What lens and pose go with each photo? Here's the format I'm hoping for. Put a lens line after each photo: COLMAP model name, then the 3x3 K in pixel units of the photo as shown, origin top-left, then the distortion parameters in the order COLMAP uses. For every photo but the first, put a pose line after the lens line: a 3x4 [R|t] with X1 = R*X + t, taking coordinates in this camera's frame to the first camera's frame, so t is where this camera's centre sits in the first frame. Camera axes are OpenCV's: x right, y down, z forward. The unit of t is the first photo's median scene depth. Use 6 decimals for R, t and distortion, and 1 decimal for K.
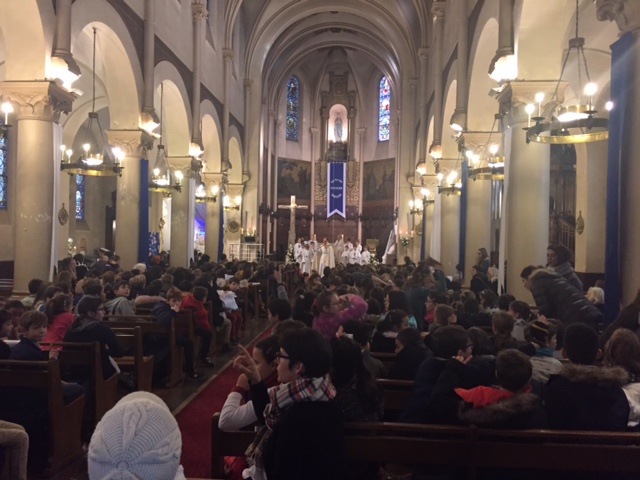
lens RADIAL K [[541.3, 0, 326.8], [0, 541.3, 221.5], [0, 0, 1]] dist [0.040260, -0.063829]
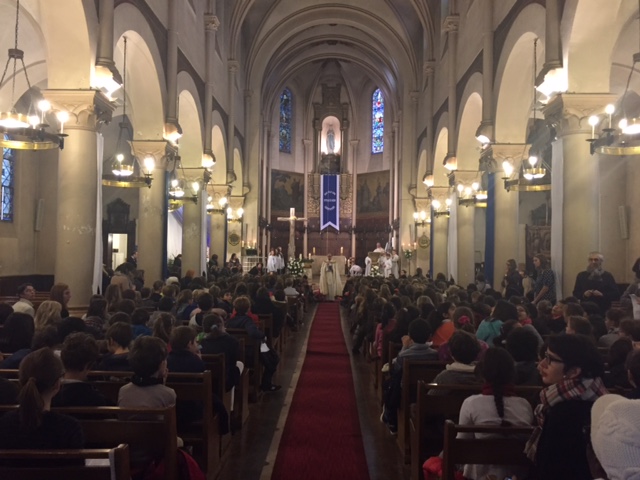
lens RADIAL K [[541.3, 0, 324.4], [0, 541.3, 236.8], [0, 0, 1]] dist [0.040260, -0.063829]
pose [[0.998911, -0.004106, 0.046467, -0.104199], [0.003887, 0.999981, 0.004784, 0.002795], [-0.046486, -0.004598, 0.998908, -0.001444]]
